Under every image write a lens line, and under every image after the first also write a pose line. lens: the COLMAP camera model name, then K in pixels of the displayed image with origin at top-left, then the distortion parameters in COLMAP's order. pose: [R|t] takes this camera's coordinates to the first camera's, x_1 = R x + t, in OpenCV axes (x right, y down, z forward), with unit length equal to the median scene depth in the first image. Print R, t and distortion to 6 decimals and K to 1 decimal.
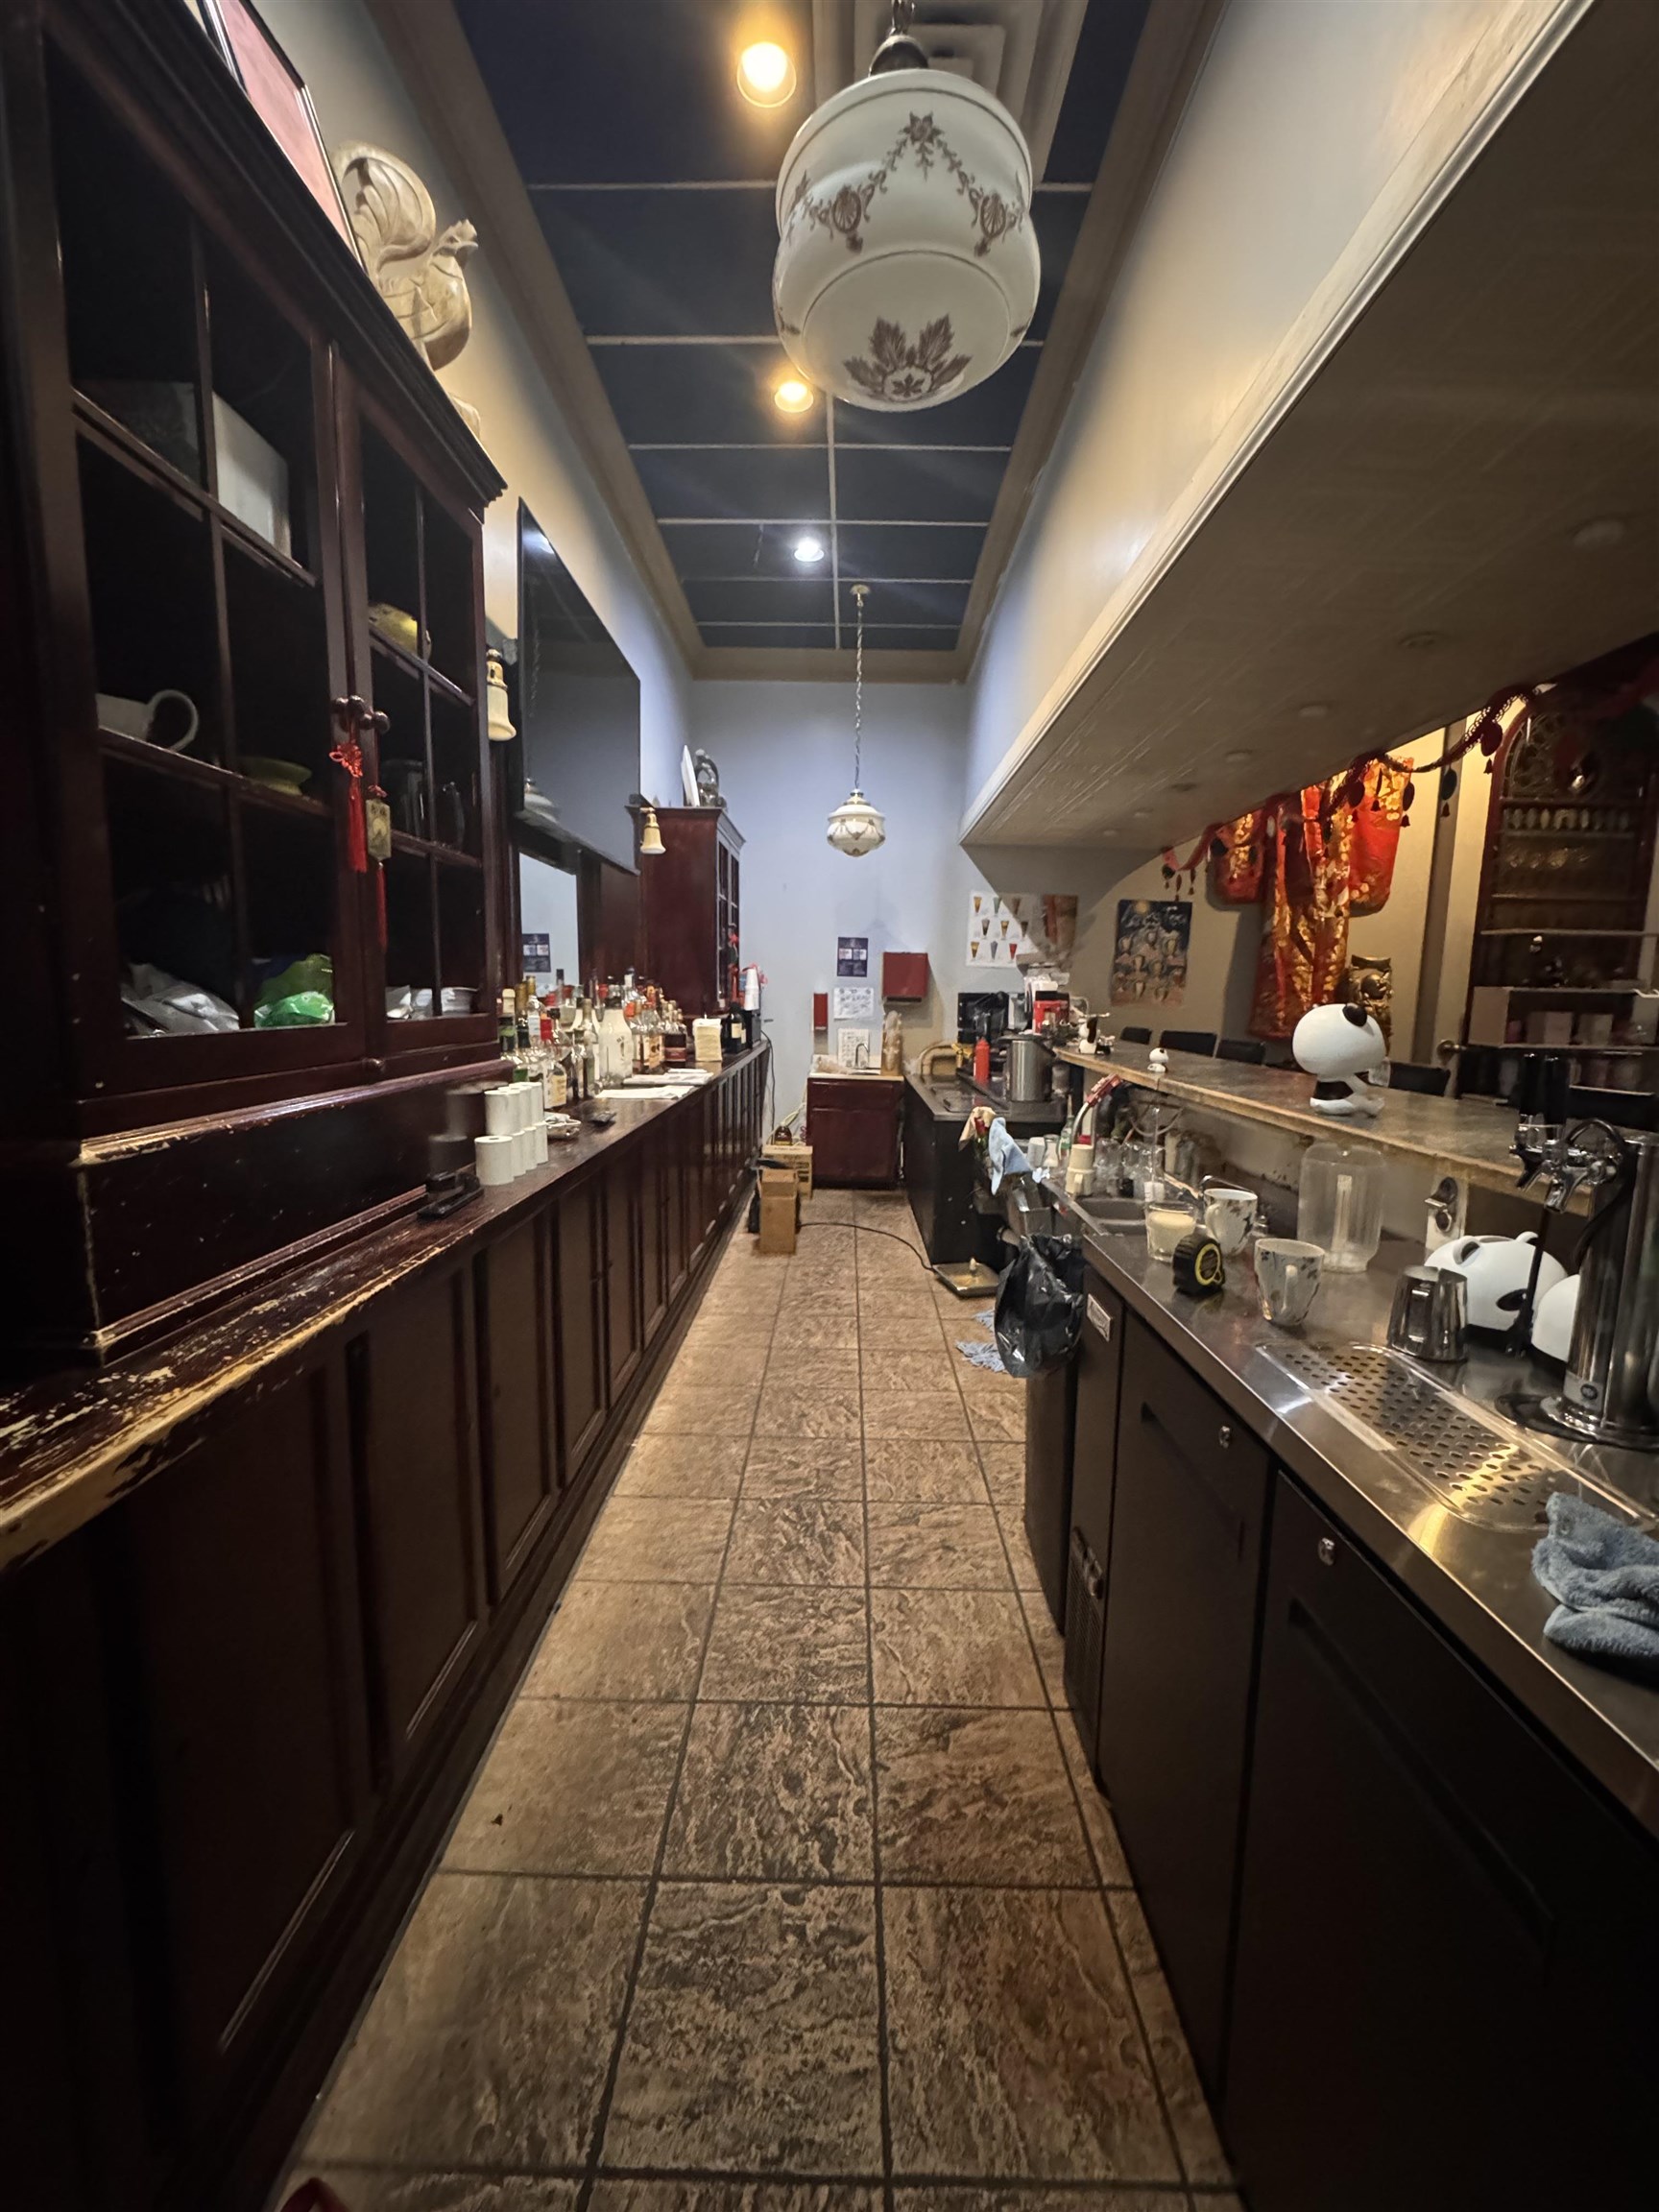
lens RADIAL K [[887.7, 0, 831.9], [0, 887.7, 1110.2], [0, 0, 1]] dist [-0.001290, -0.000066]
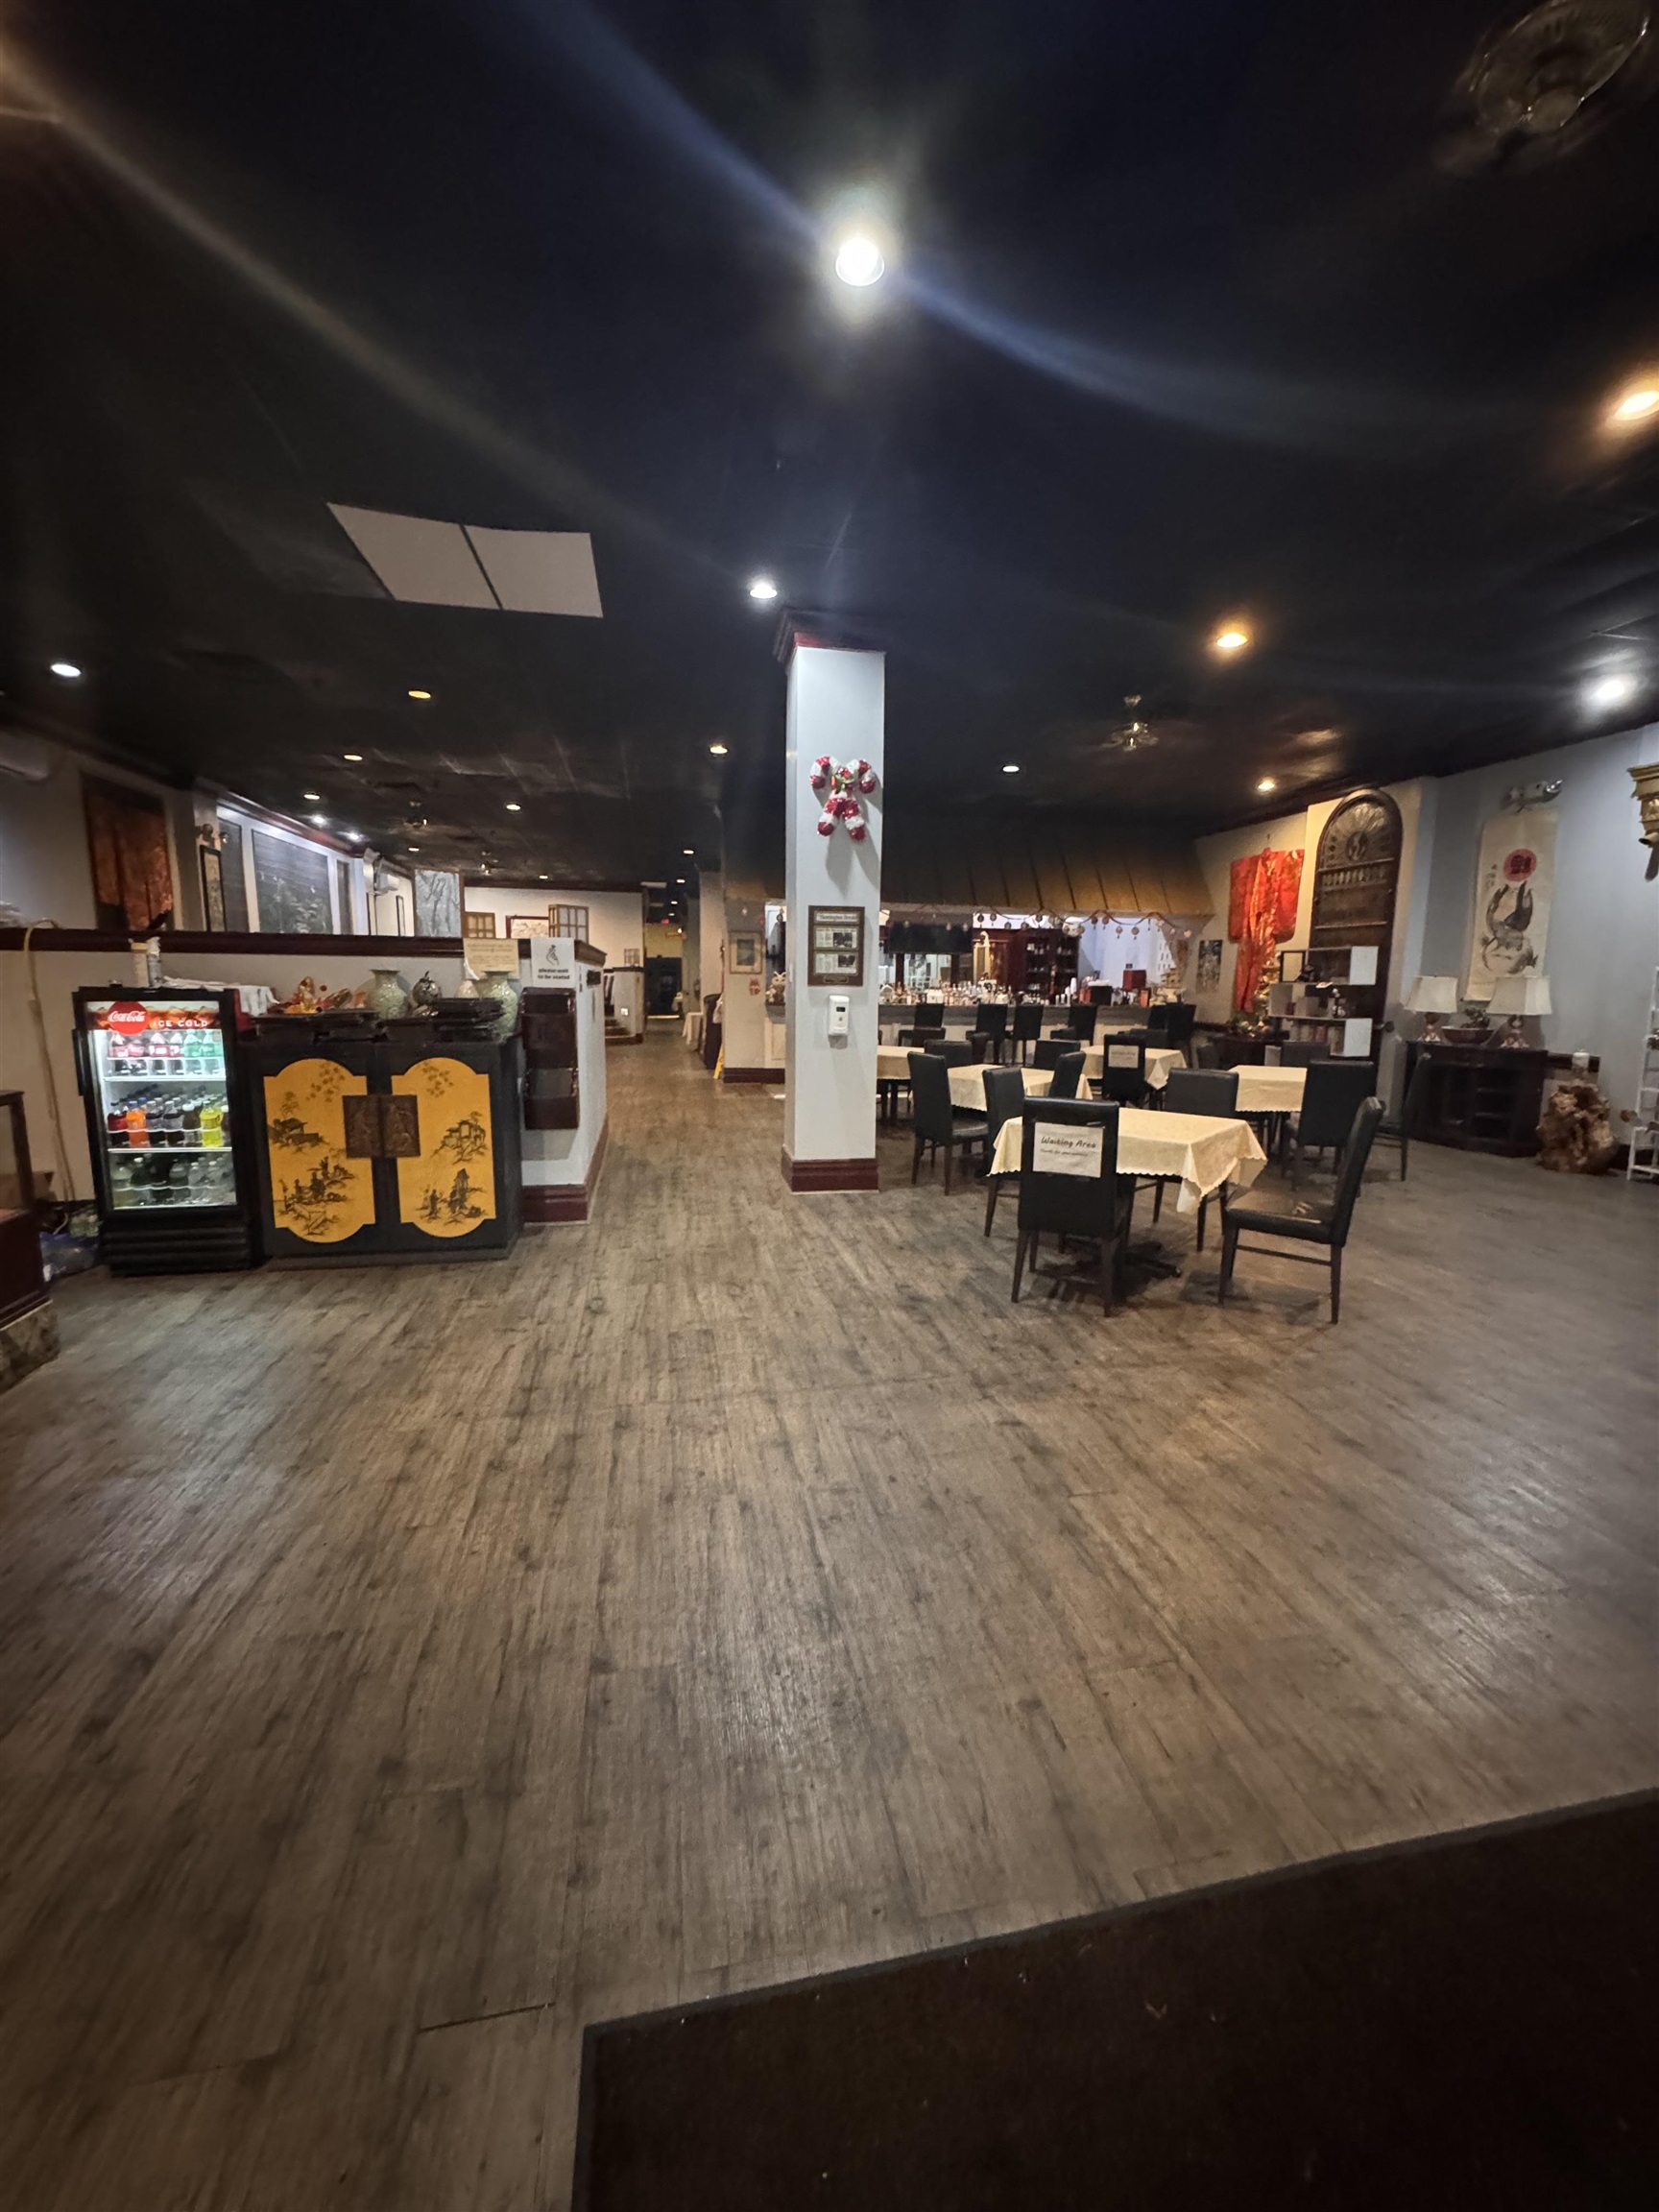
lens RADIAL K [[887.7, 0, 838.5], [0, 887.7, 1115.3], [0, 0, 1]] dist [-0.001290, -0.000066]
pose [[0.211323, 0.133654, -0.968235, 2.140491], [-0.133289, 0.985293, 0.106917, 0.045652], [0.968285, 0.106461, 0.226030, -0.201062]]
